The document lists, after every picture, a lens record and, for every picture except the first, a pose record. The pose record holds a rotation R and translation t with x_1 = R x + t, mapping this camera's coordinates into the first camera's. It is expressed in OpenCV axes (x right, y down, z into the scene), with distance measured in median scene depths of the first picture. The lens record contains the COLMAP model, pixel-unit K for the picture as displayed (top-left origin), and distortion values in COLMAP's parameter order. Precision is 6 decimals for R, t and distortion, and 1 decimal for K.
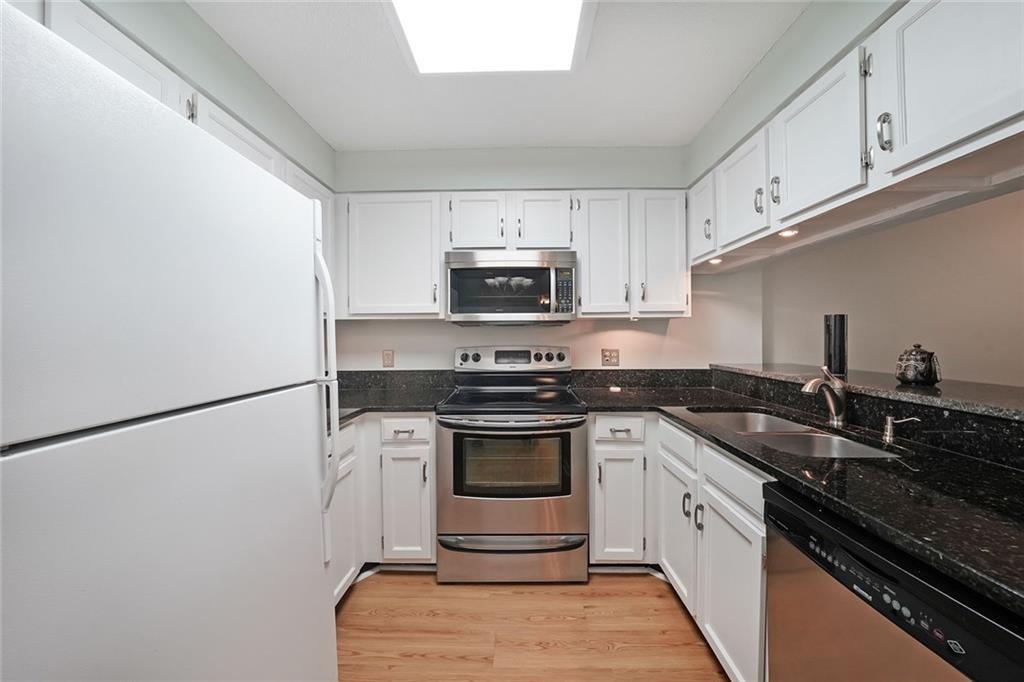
lens RADIAL K [[392.8, 0, 511.4], [0, 392.8, 337.3], [0, 0, 1]] dist [-0.013405, 0.001784]
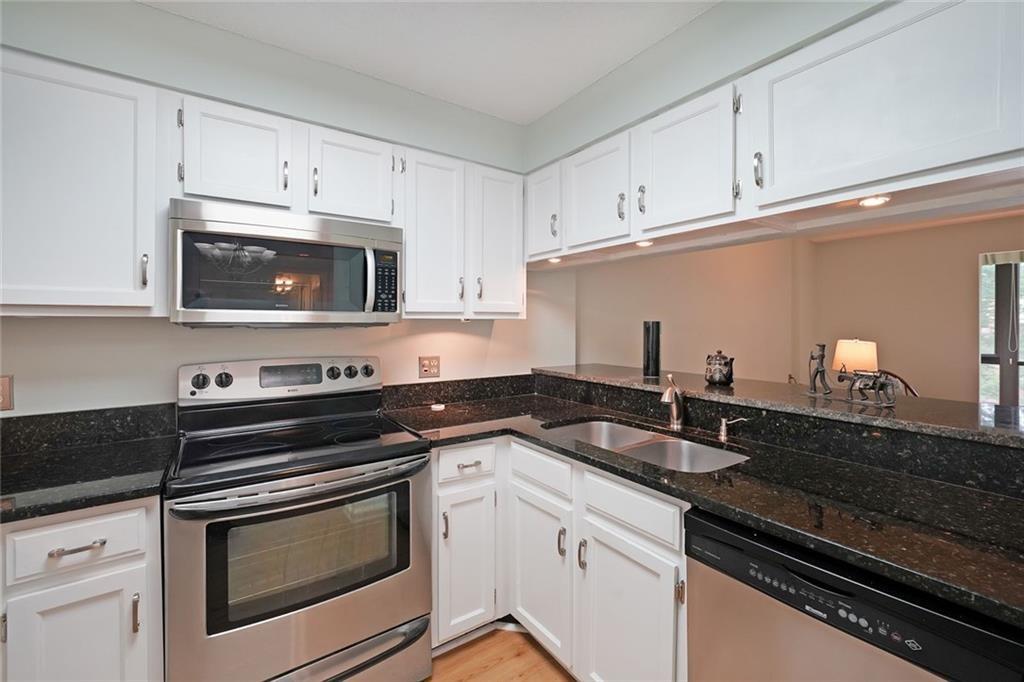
lens RADIAL K [[447.5, 0, 550.2], [0, 447.5, 326.2], [0, 0, 1]] dist [-0.011110, 0.003158]
pose [[0.784879, 0.002298, 0.619644, -0.153682], [-0.002889, 0.999996, -0.000050, -0.042096], [-0.619642, -0.001751, 0.784883, 0.192789]]
